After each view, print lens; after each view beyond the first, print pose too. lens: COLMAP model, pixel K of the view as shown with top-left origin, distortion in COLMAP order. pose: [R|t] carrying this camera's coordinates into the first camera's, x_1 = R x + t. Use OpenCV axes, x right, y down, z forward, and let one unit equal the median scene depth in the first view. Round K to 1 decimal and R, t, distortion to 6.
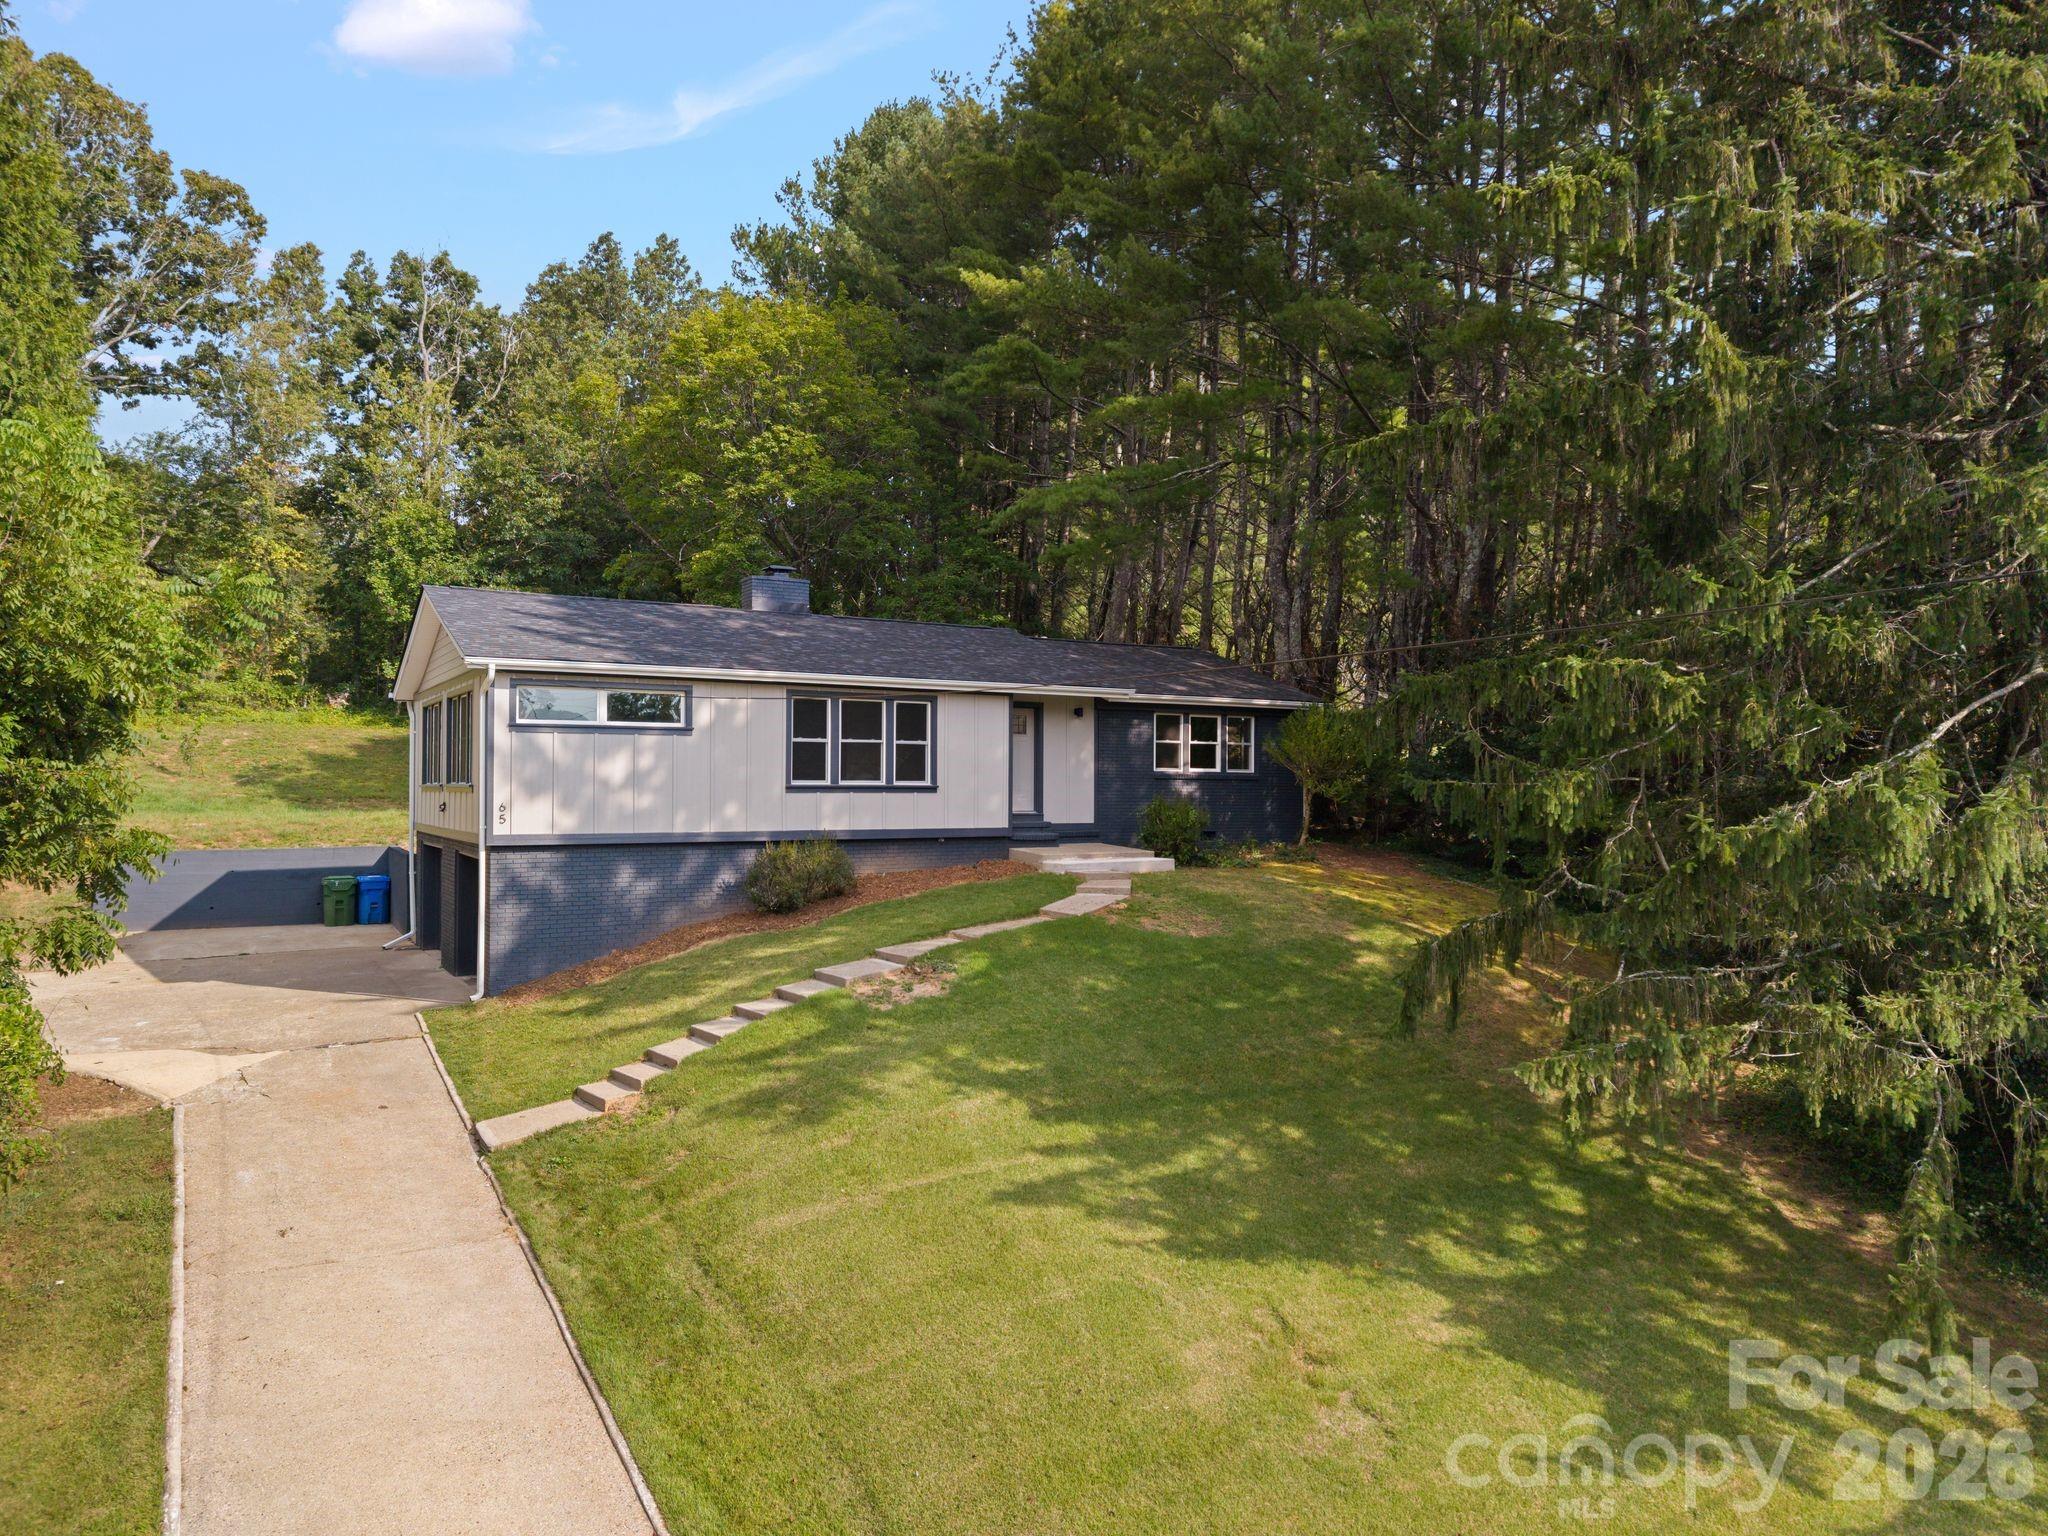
lens RADIAL K [[1400.7, 0, 1024.6], [0, 1400.7, 767.1], [0, 0, 1]] dist [0.011096, -0.004061]
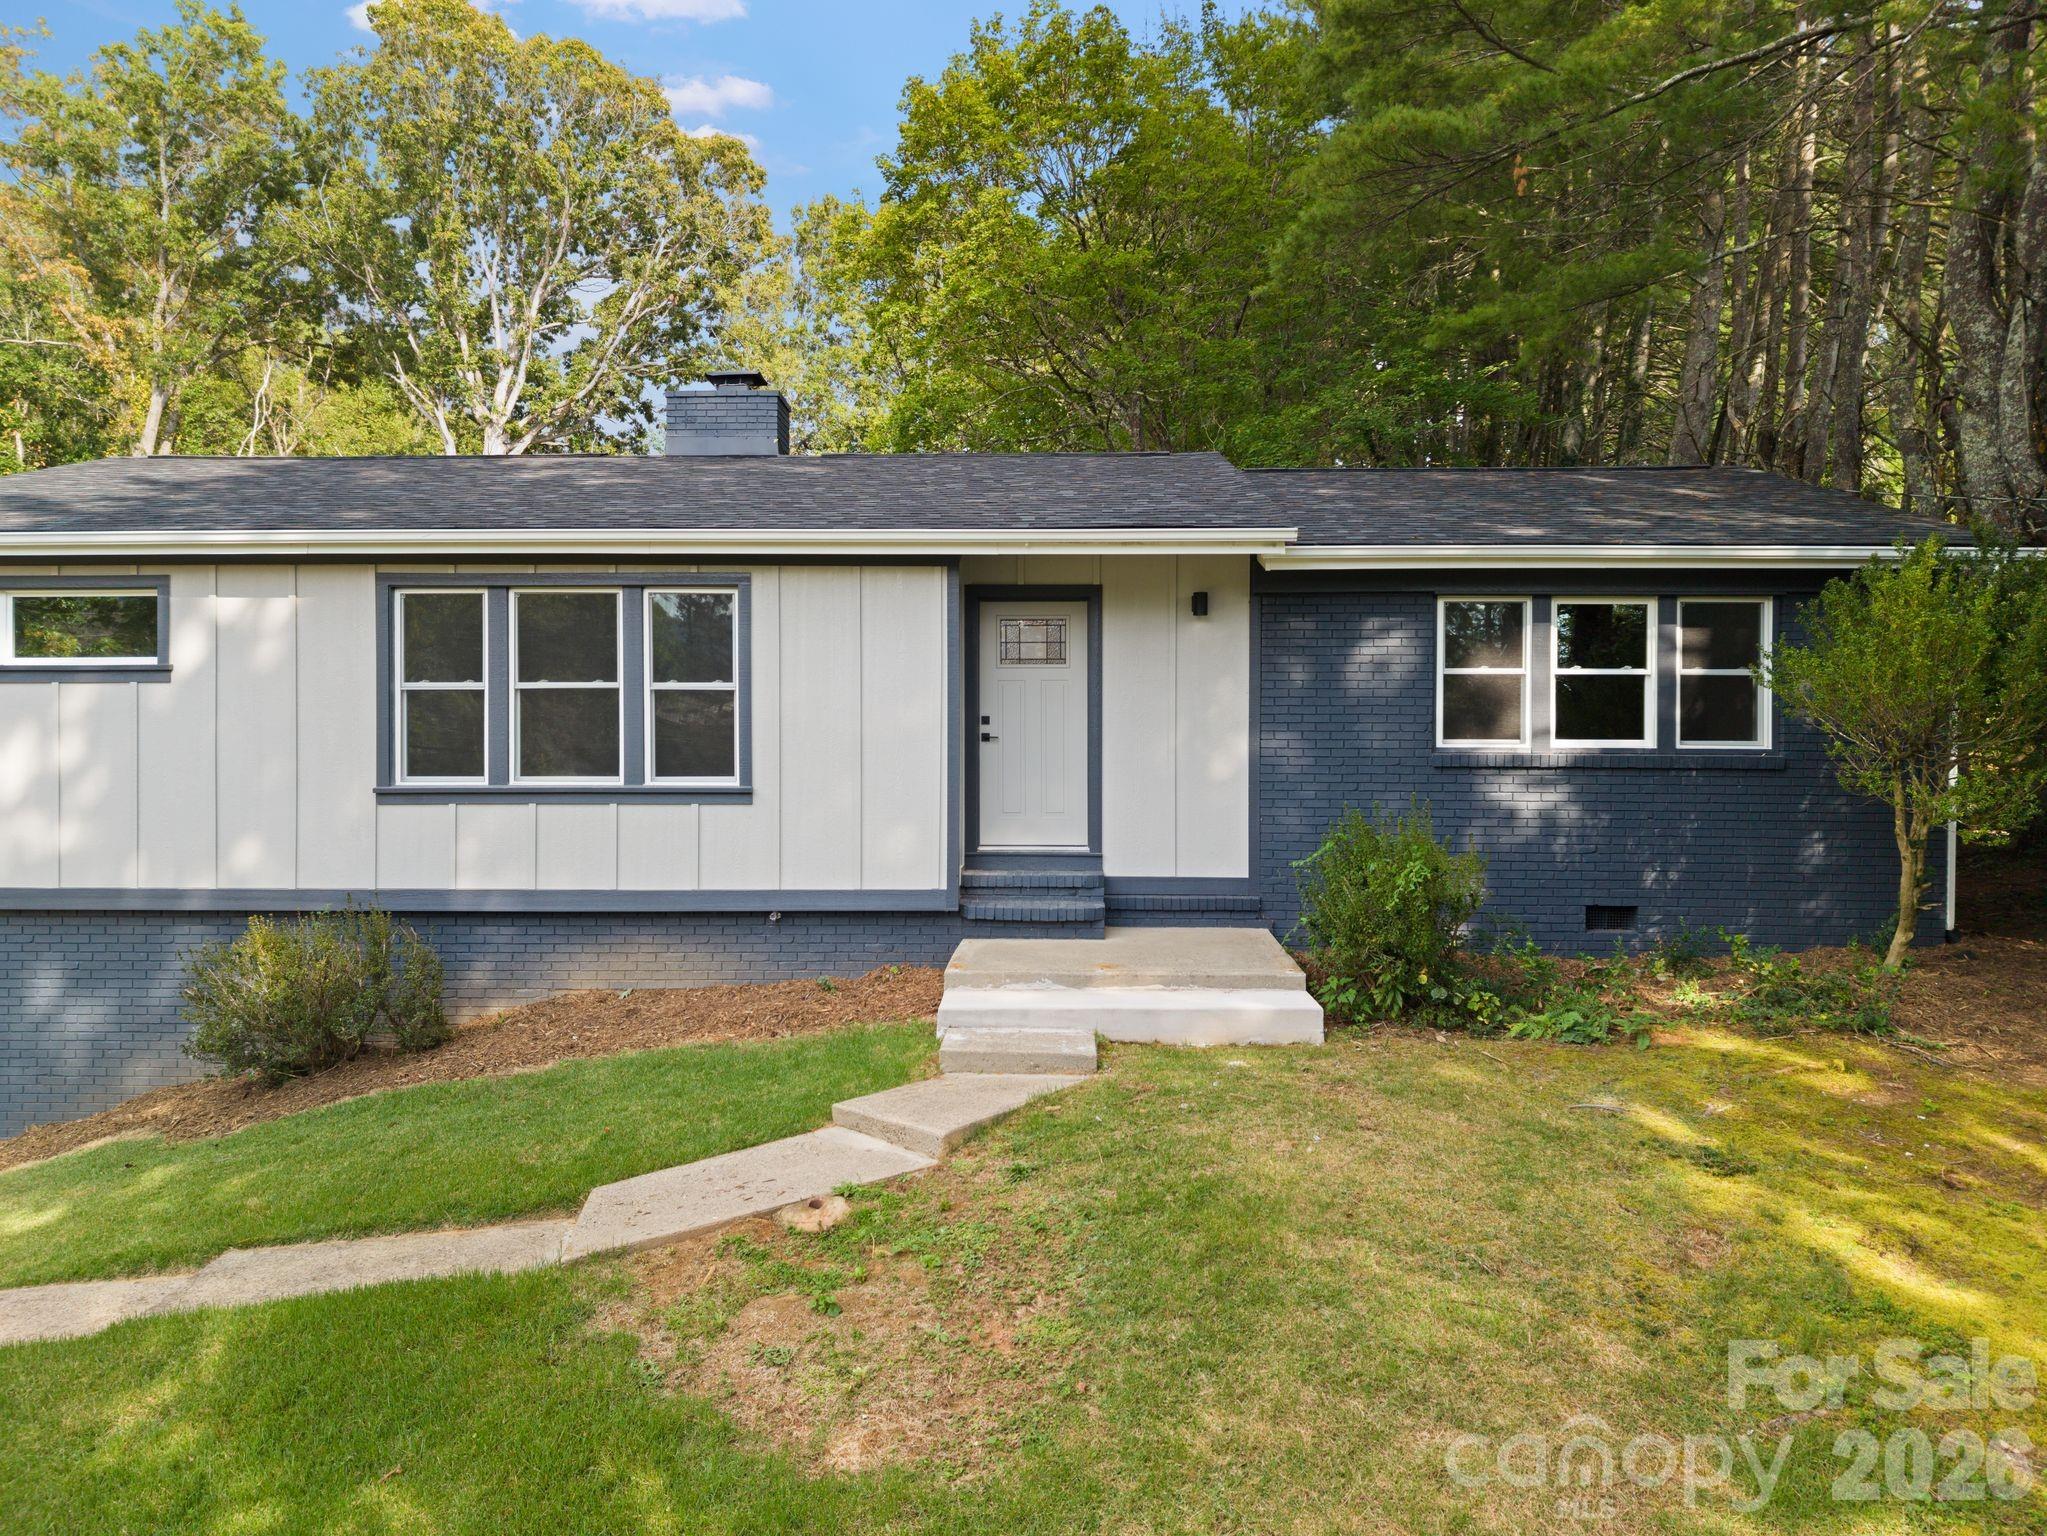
lens RADIAL K [[1400.0, 0, 1027.0], [0, 1400.0, 767.8], [0, 0, 1]] dist [0.011096, -0.004061]
pose [[0.850185, -0.004586, -0.526464, 0.226227], [0.009306, 0.999937, 0.006319, 0.005404], [0.526401, -0.010272, 0.850174, 0.688543]]
